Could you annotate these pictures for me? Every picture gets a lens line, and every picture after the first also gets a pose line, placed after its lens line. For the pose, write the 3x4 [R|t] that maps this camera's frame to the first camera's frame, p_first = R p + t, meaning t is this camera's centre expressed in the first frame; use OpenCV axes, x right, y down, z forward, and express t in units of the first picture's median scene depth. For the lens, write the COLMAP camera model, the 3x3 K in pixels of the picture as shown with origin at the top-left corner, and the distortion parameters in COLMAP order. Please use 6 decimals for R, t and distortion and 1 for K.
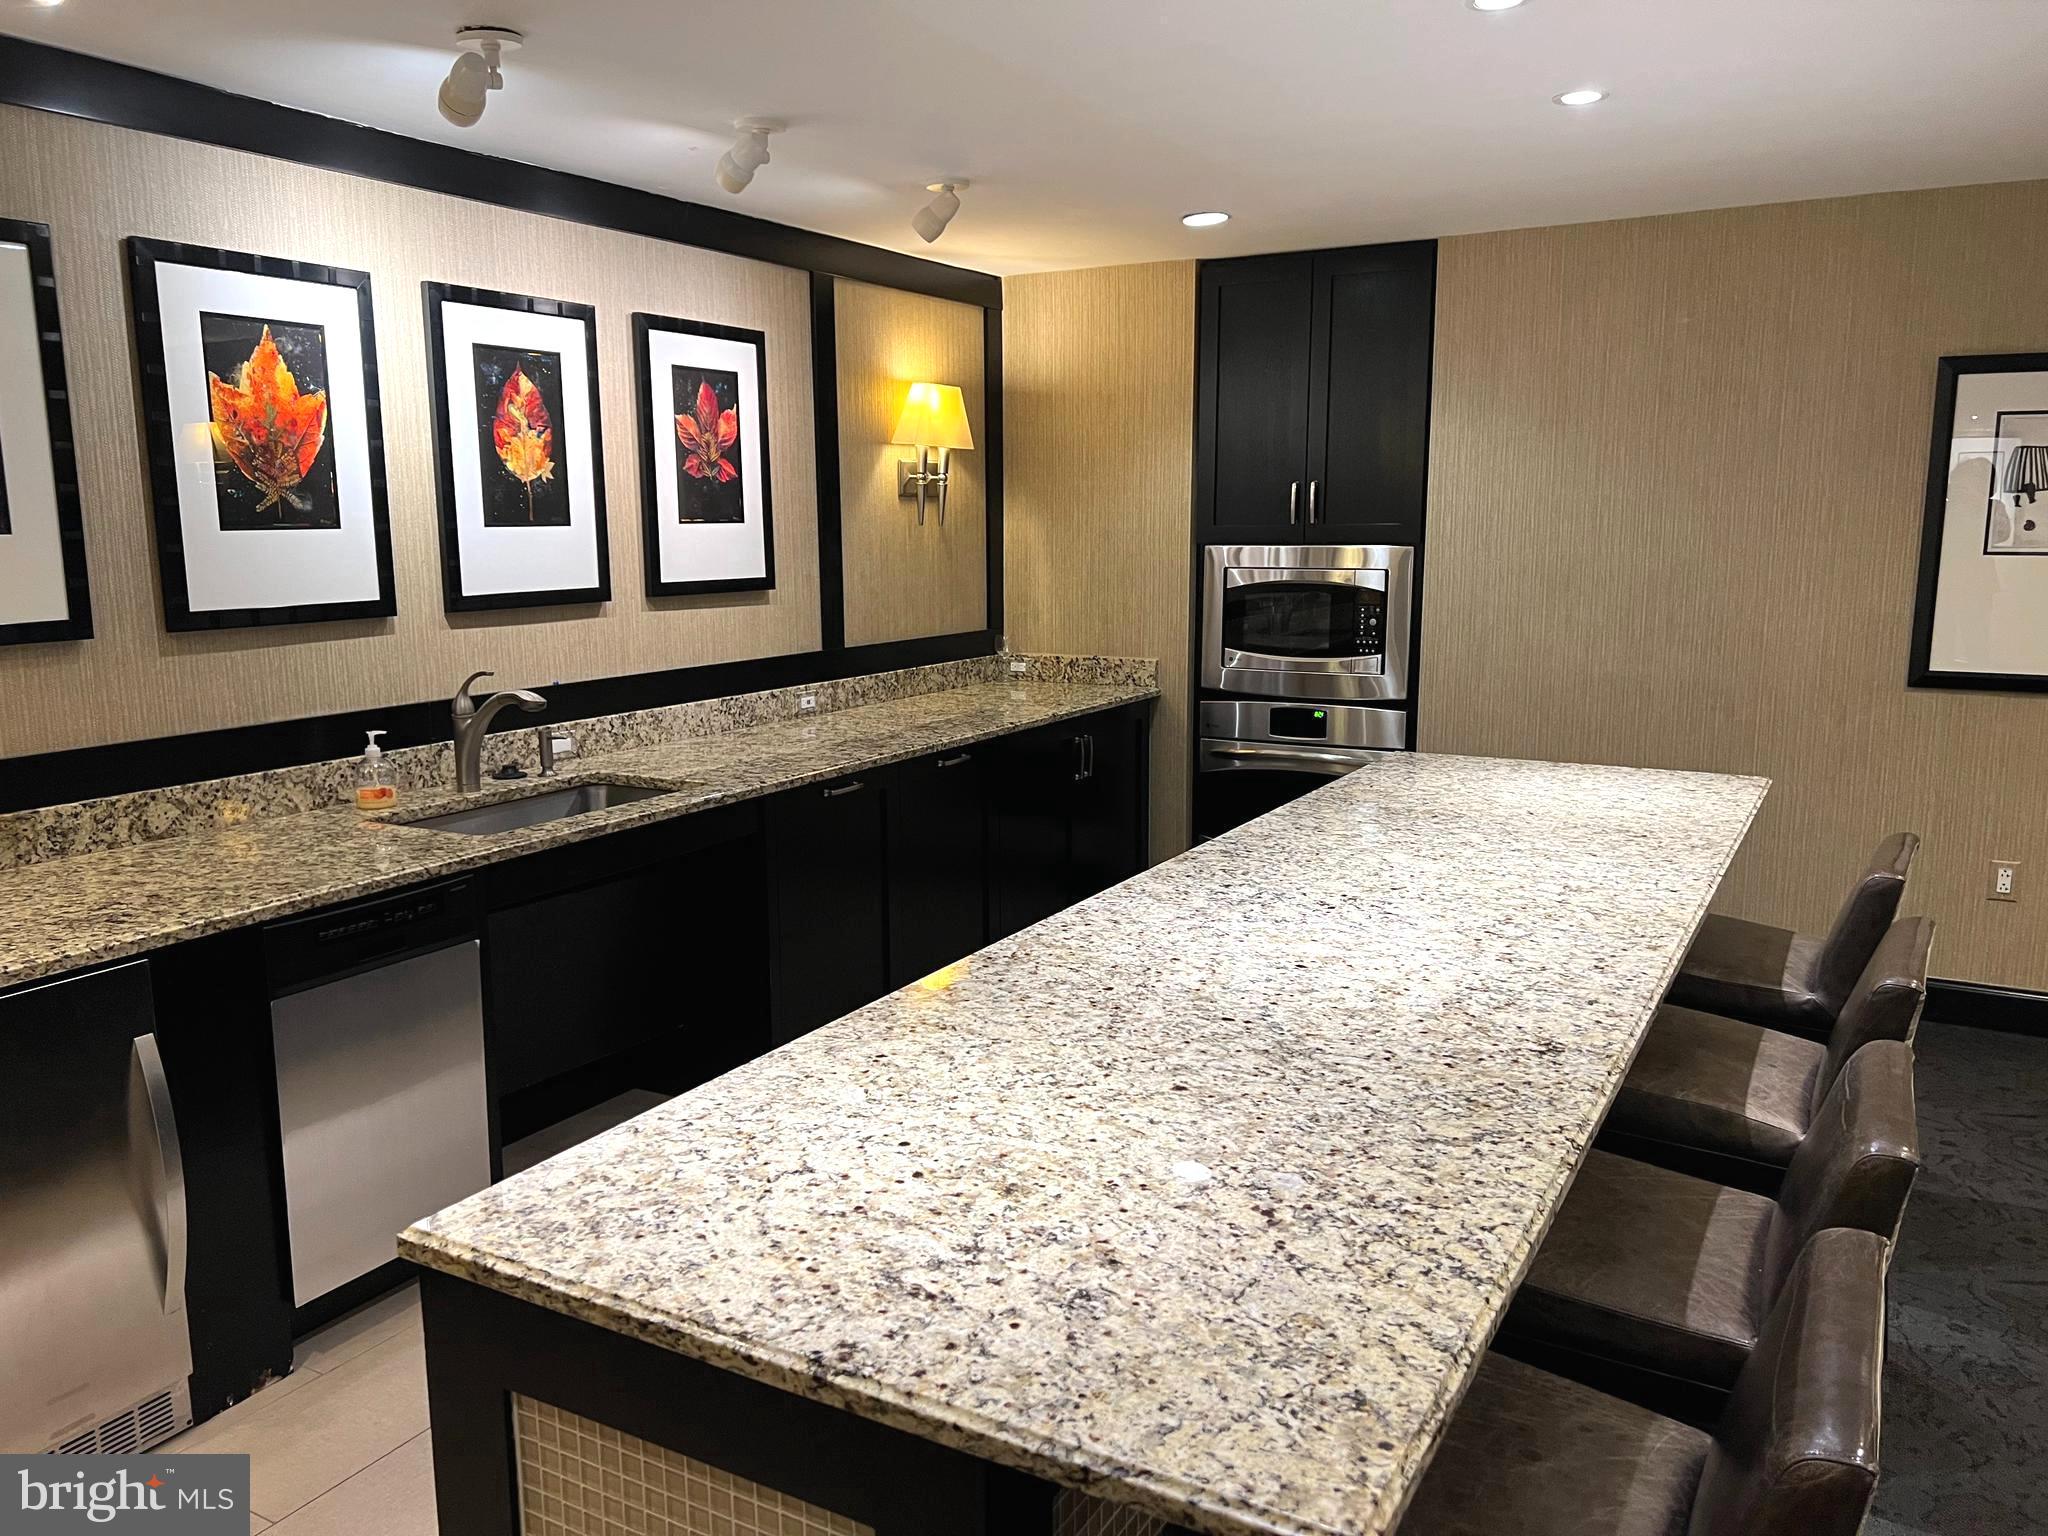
lens RADIAL K [[1533.6, 0, 1006.2], [0, 1533.6, 766.0], [0, 0, 1]] dist [0.006564, -0.004090]
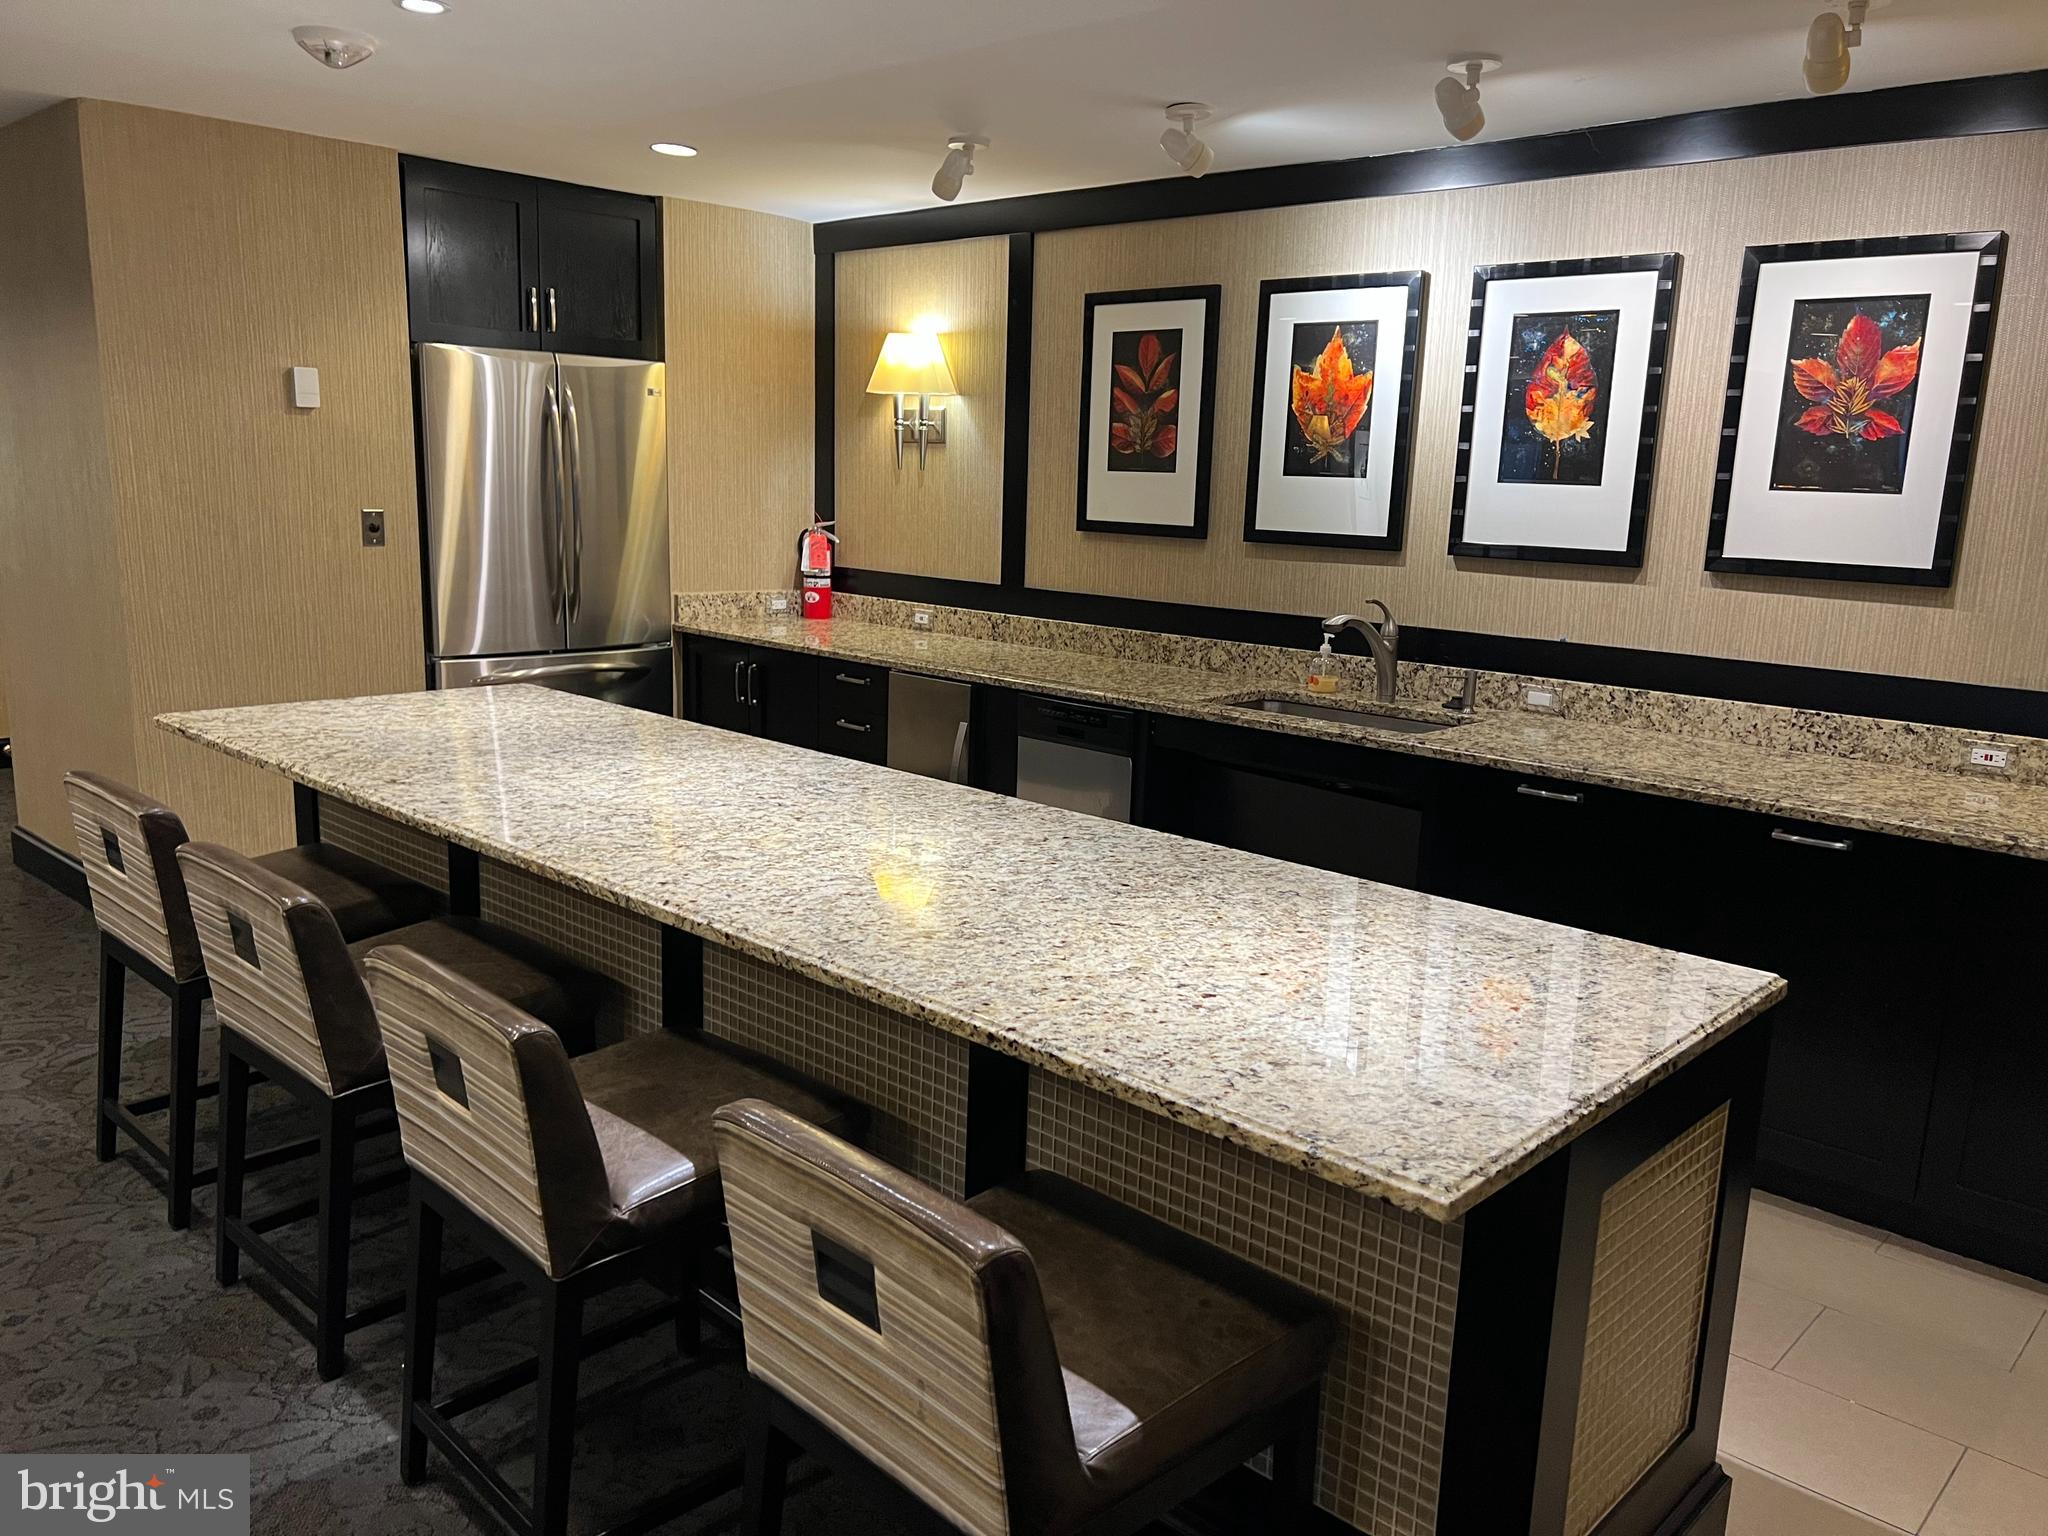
lens RADIAL K [[1533.6, 0, 1005.4], [0, 1533.6, 773.9], [0, 0, 1]] dist [0.006564, -0.004090]
pose [[-0.226705, 0.194542, -0.954337, 0.841517], [-0.185775, 0.953222, 0.238446, -0.155121], [0.956082, 0.231348, -0.179959, 0.918836]]
